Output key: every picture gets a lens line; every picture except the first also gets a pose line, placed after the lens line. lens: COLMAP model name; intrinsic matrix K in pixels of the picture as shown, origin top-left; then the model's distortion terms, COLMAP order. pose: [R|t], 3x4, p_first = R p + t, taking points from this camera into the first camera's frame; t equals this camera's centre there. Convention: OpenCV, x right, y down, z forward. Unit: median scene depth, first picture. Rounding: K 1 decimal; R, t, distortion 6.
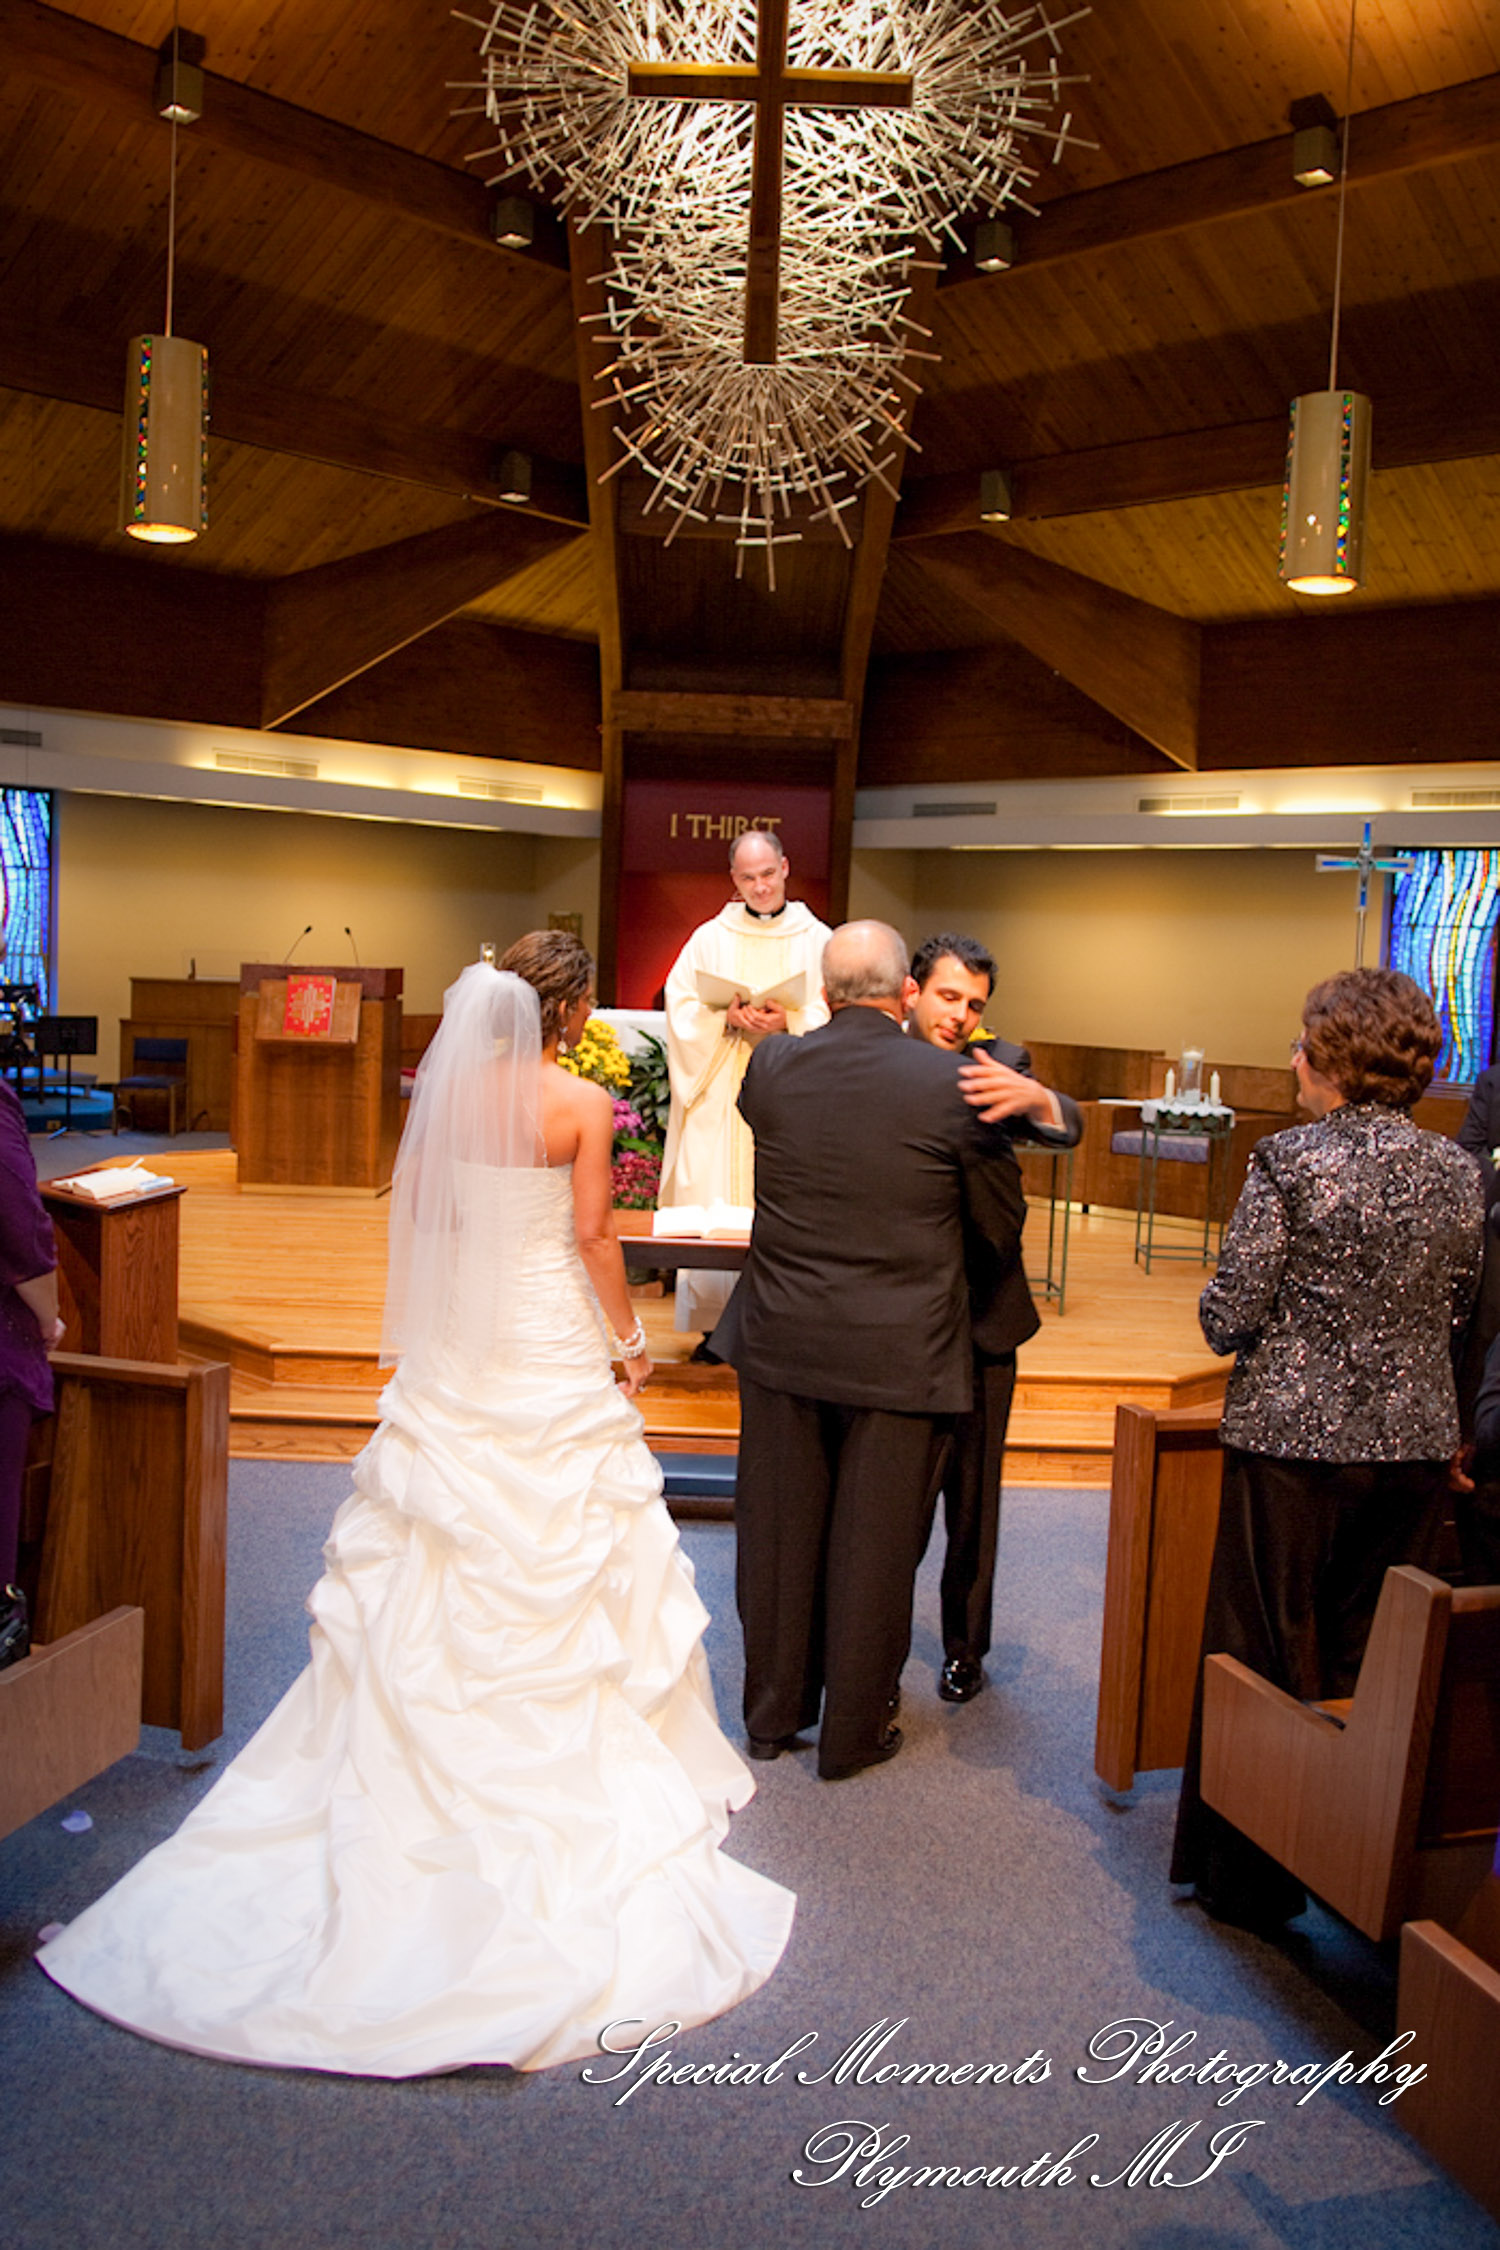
lens RADIAL K [[1912.1, 0, 750.0], [0, 1912.1, 1125.0], [0, 0, 1]] dist [-0.101218, 0.093545]
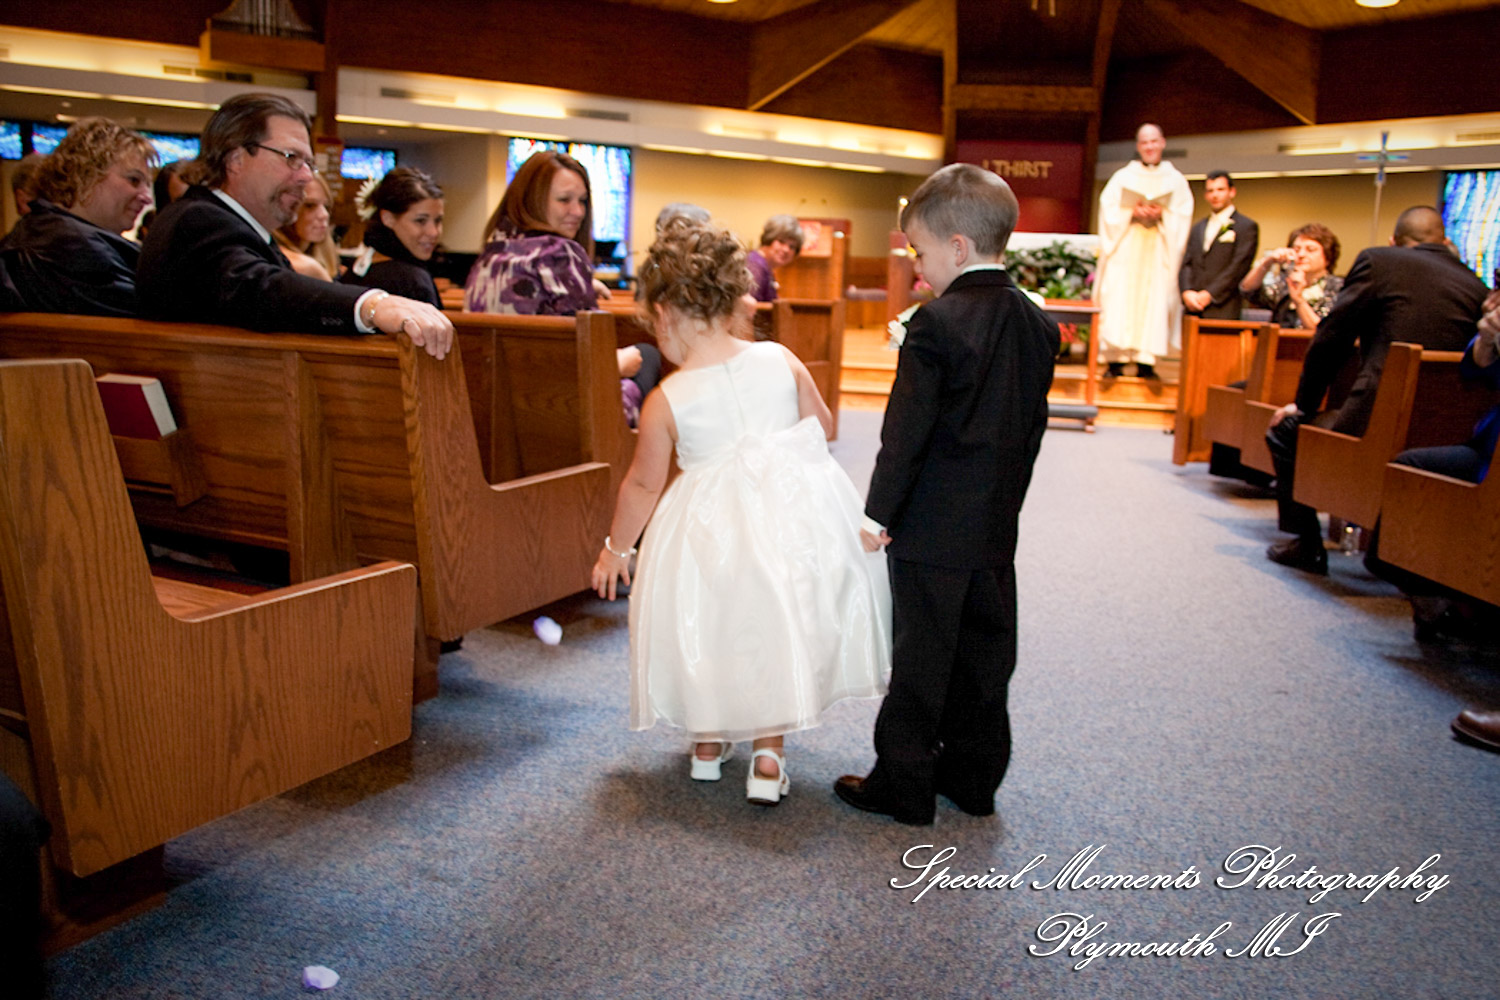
lens RADIAL K [[1274.7, 0, 750.0], [0, 1274.7, 500.0], [0, 0, 1]] dist [-0.101218, 0.093545]
pose [[0.978036, 0.033158, -0.205780, -0.010038], [-0.016388, 0.996442, 0.082673, 0.091630], [0.207789, -0.077484, 0.975100, -0.283975]]
